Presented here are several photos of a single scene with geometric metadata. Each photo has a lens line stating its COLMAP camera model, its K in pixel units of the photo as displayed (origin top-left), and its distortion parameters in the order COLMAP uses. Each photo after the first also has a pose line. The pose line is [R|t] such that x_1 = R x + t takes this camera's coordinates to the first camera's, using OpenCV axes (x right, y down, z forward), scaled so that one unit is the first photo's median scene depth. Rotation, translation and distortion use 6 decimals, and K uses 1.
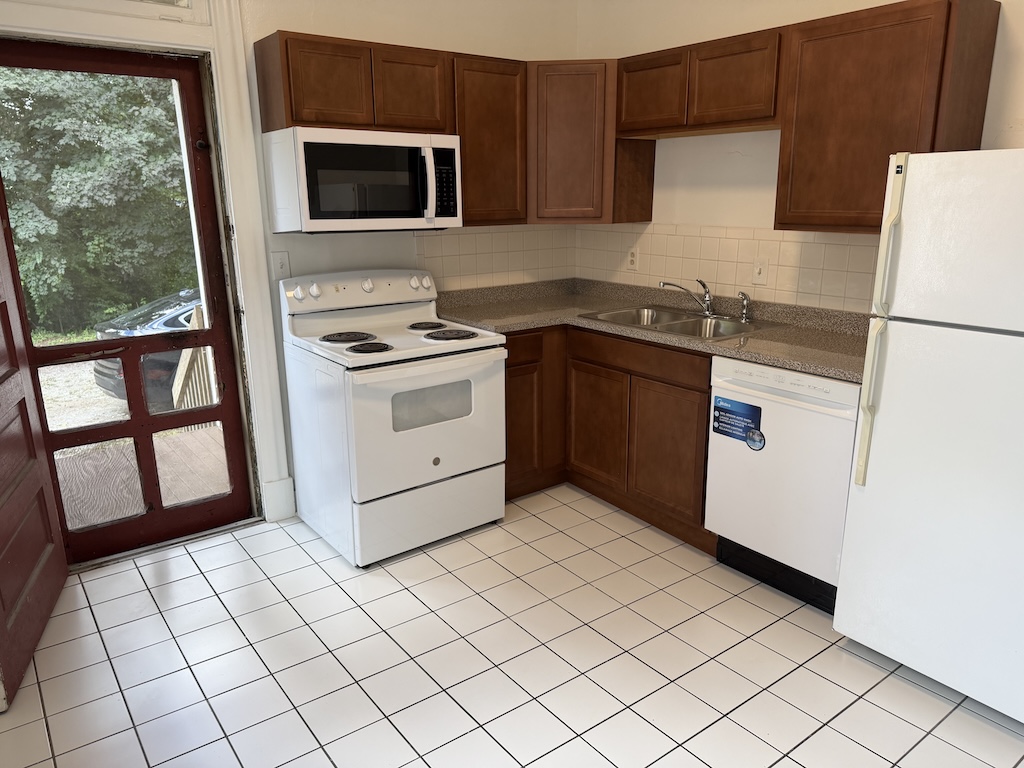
lens RADIAL K [[697.4, 0, 512.0], [0, 697.4, 384.0], [0, 0, 1]] dist [0.004588, -0.001317]
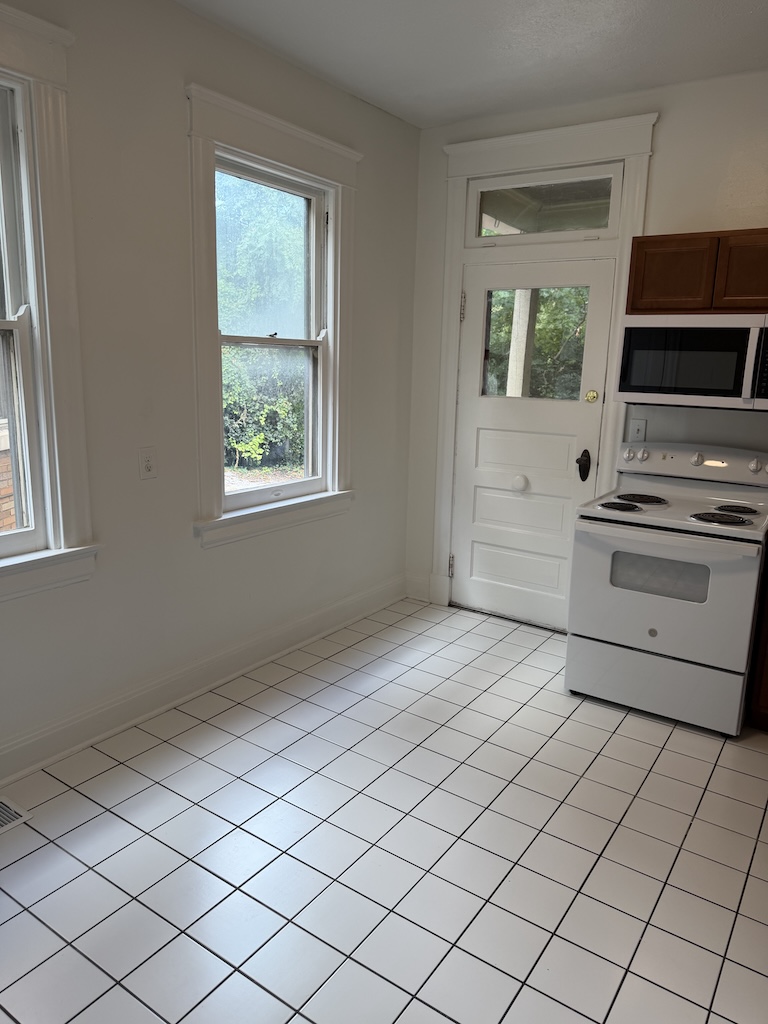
lens RADIAL K [[718.1, 0, 384.0], [0, 718.1, 512.0], [0, 0, 1]] dist [-0.022126, -0.003984]
pose [[0.298979, 0.205896, -0.931782, 0.709232], [-0.269123, 0.955002, 0.124674, -0.080244], [0.915524, 0.213489, 0.340937, 0.253316]]
